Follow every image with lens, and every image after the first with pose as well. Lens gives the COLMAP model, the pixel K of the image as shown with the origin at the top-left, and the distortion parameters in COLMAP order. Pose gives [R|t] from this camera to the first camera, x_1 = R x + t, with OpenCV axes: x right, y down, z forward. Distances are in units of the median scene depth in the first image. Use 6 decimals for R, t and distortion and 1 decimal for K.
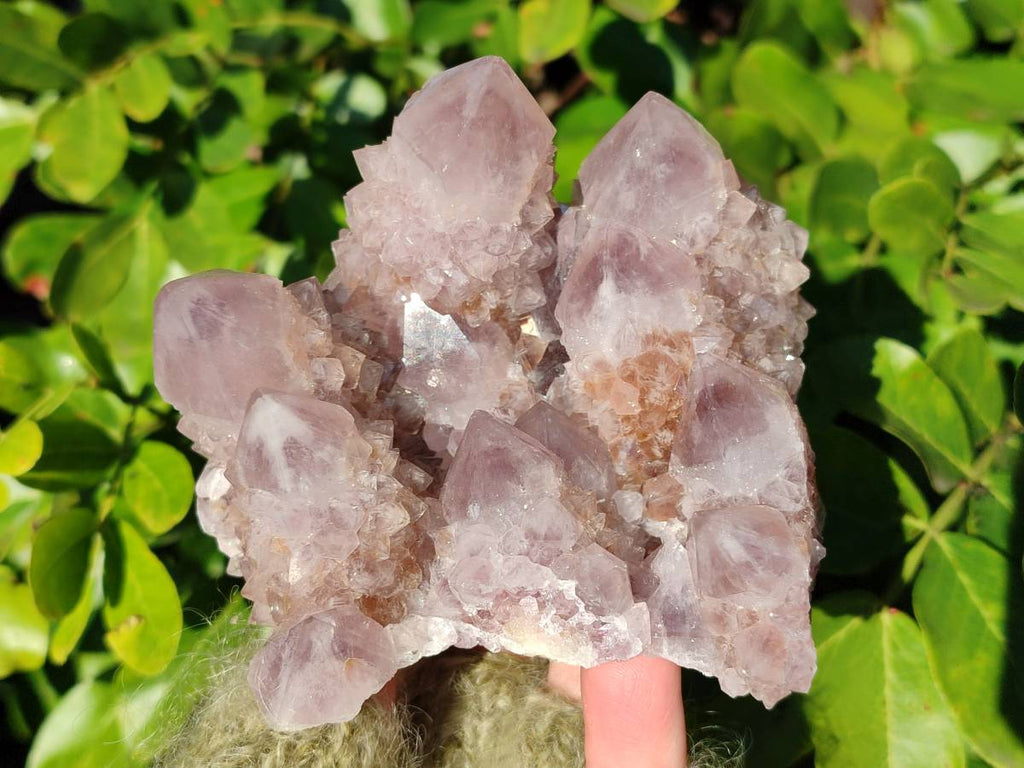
lens RADIAL K [[1409.7, 0, 512.0], [0, 1409.7, 384.0], [0, 0, 1]] dist [0.169773, -0.010965]
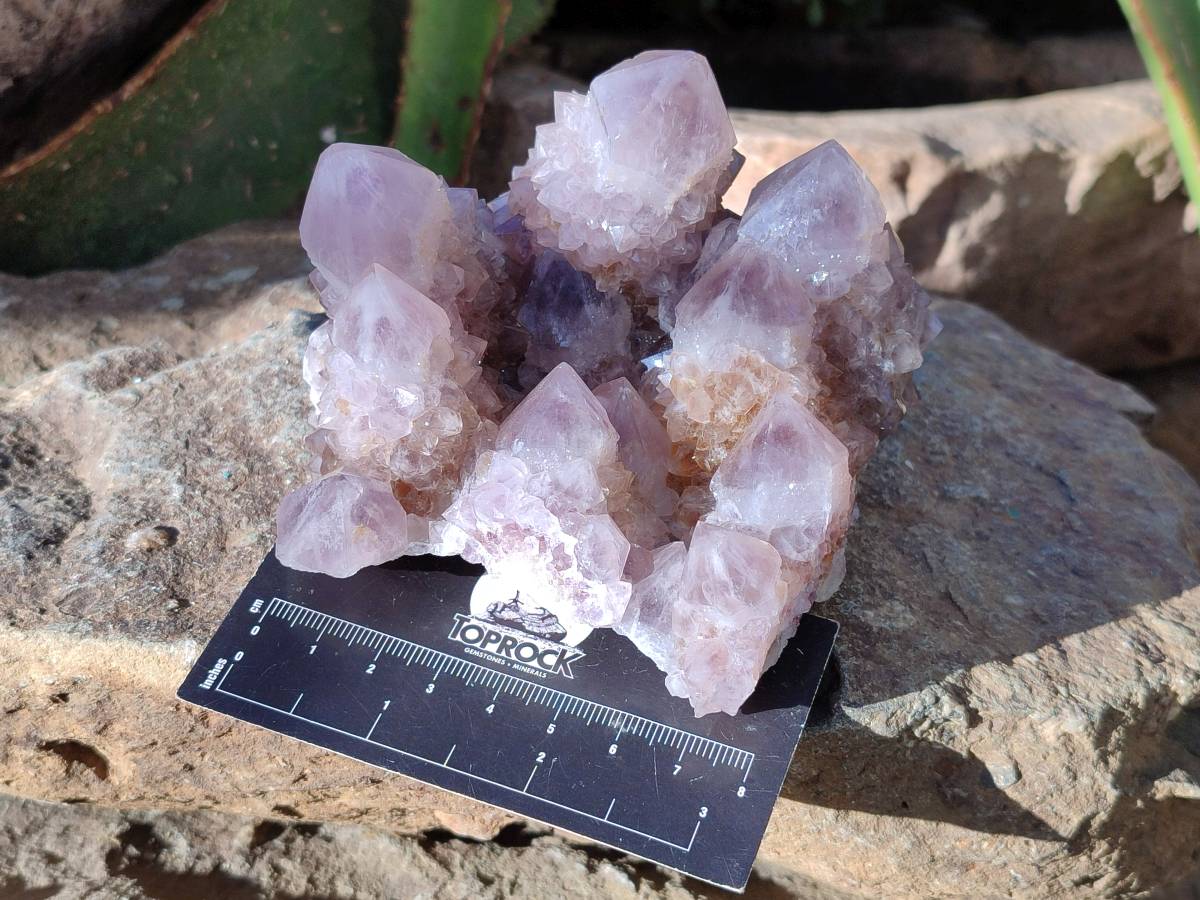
lens RADIAL K [[1651.9, 0, 600.0], [0, 1651.9, 450.0], [0, 0, 1]] dist [0.169773, -0.010965]
pose [[0.918017, 0.380802, -0.110611, 0.169420], [-0.375336, 0.924432, 0.067449, -0.015340], [0.127937, -0.020403, 0.991572, -0.240893]]
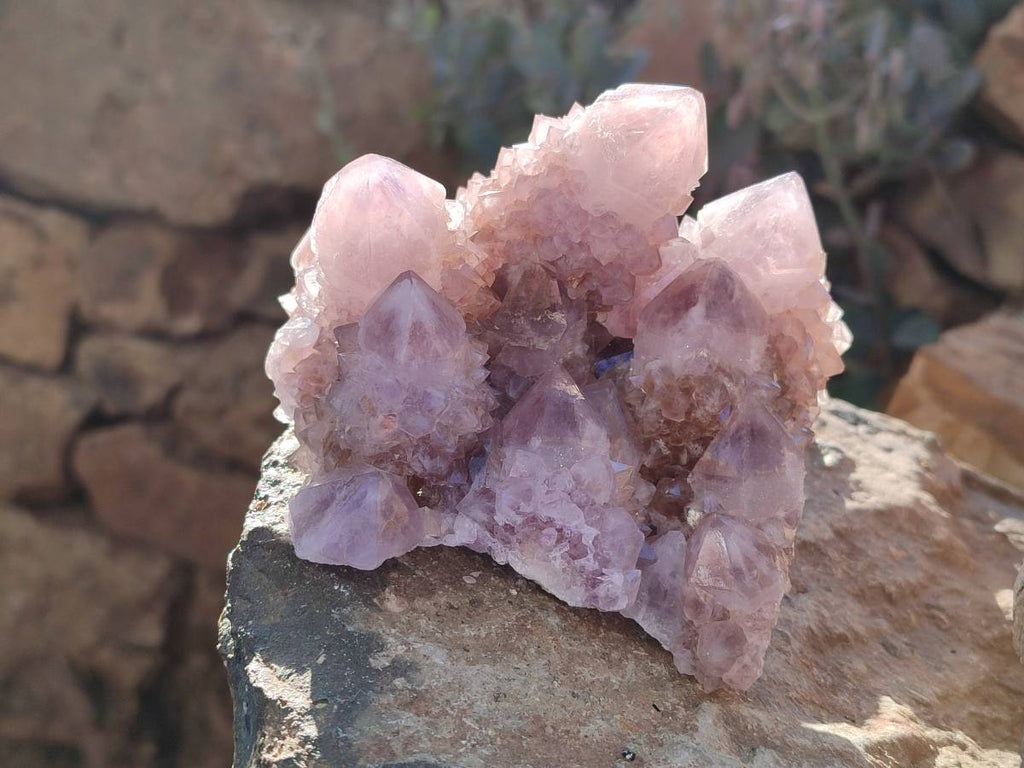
lens RADIAL K [[1409.7, 0, 512.0], [0, 1409.7, 384.0], [0, 0, 1]] dist [0.169773, -0.010965]
pose [[0.913060, 0.387023, 0.128591, -0.208770], [-0.382524, 0.922058, -0.059030, 0.119786], [-0.141414, 0.004709, 0.989939, -0.136128]]
